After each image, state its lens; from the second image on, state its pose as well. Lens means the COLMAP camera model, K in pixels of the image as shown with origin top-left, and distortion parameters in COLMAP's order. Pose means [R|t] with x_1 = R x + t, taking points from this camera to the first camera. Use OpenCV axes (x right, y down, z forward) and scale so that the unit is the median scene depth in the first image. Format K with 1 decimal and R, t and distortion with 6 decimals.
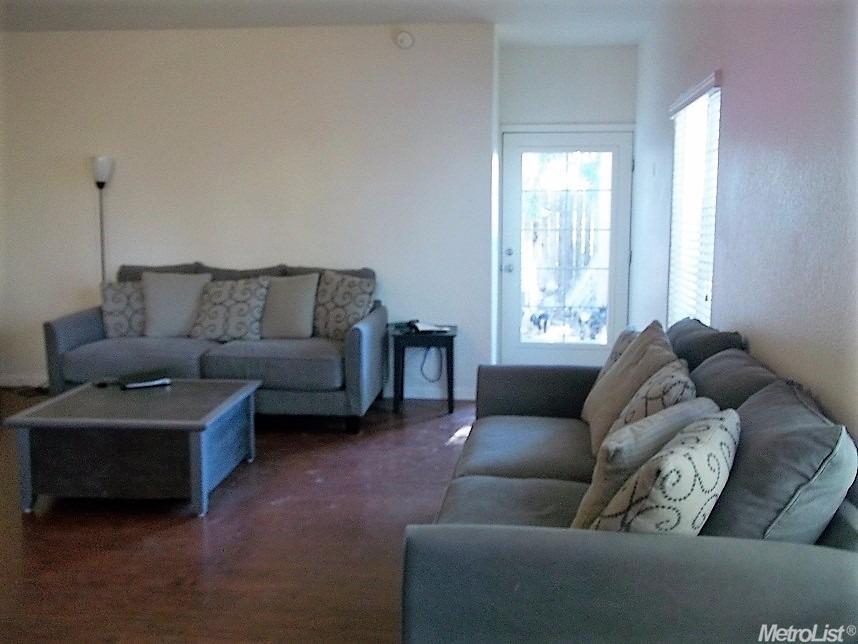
lens RADIAL K [[825.8, 0, 429.4], [0, 825.8, 321.1], [0, 0, 1]] dist [0.001382, 0.032562]
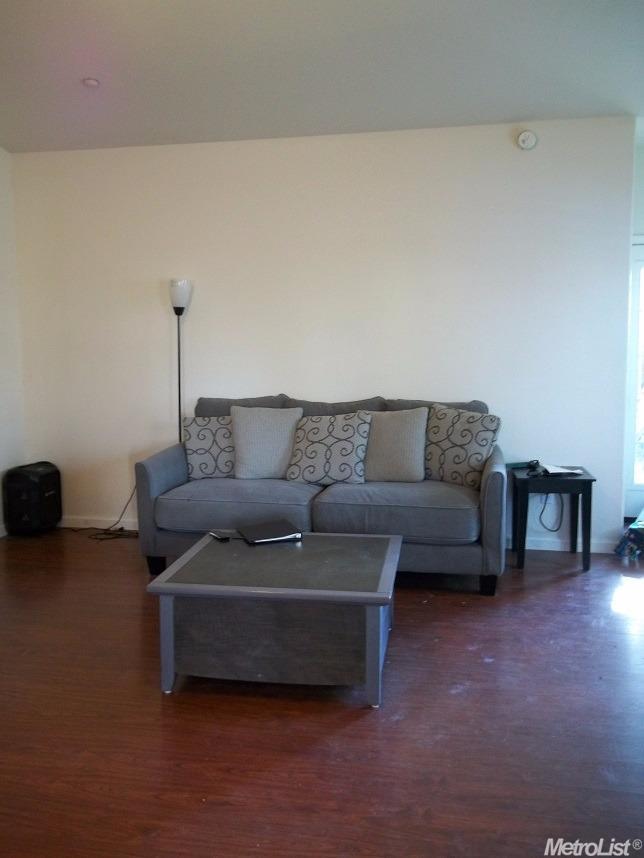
lens RADIAL K [[825.8, 0, 300.8], [0, 825.8, 426.6], [0, 0, 1]] dist [0.001382, 0.032562]
pose [[0.994559, 0.000744, -0.104168, -0.180521], [-0.003162, 0.999729, -0.023051, -0.016836], [0.104123, 0.023255, 0.994293, 0.114248]]
